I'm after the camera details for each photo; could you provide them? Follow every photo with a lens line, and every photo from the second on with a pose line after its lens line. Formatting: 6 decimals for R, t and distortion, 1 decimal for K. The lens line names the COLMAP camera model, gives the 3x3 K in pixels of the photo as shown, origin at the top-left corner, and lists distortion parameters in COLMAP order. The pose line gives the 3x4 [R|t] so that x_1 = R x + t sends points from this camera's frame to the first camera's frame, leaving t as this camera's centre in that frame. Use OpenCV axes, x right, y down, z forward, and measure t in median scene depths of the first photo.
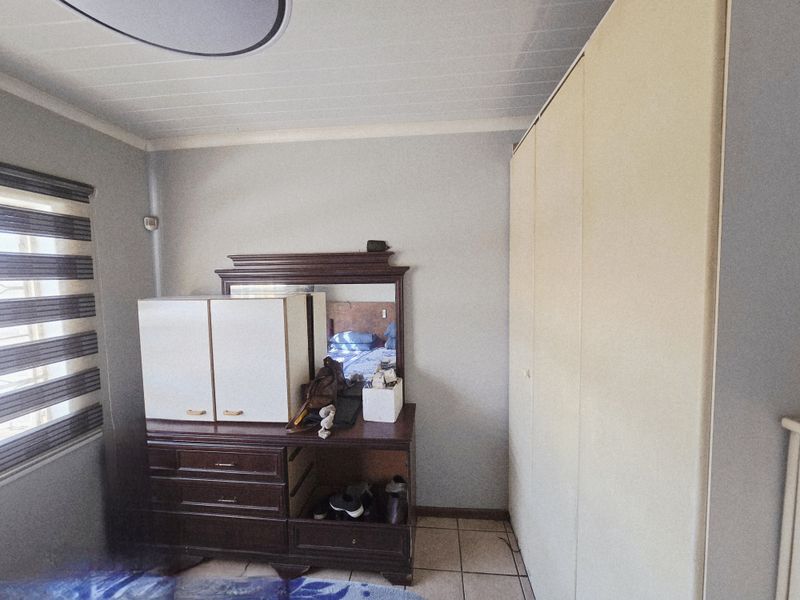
lens RADIAL K [[329.2, 0, 397.7], [0, 329.2, 296.2], [0, 0, 1]] dist [-0.001885, 0.000335]
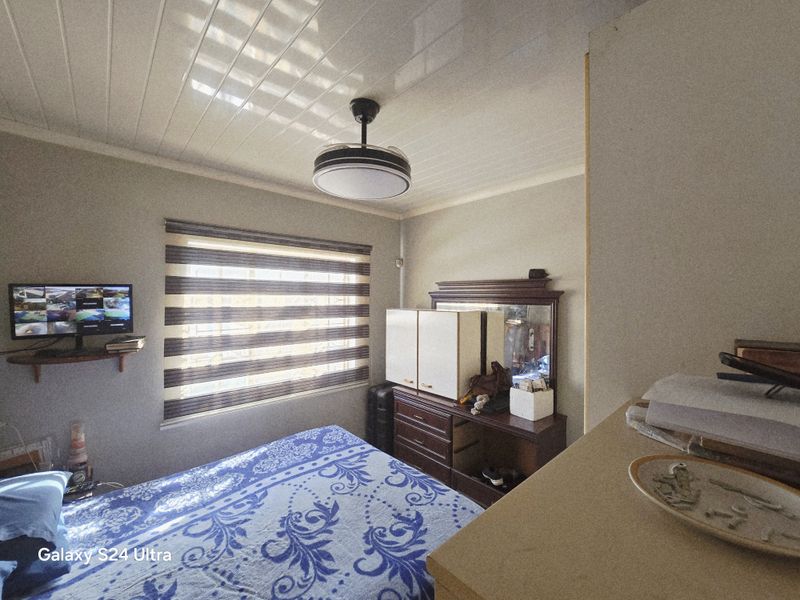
lens RADIAL K [[329.2, 0, 402.4], [0, 329.2, 299.2], [0, 0, 1]] dist [-0.001885, 0.000335]
pose [[0.746628, 0.026518, -0.664714, 0.413727], [-0.064545, 0.997379, -0.032709, 0.011958], [0.662104, 0.067326, 0.746382, -0.235649]]
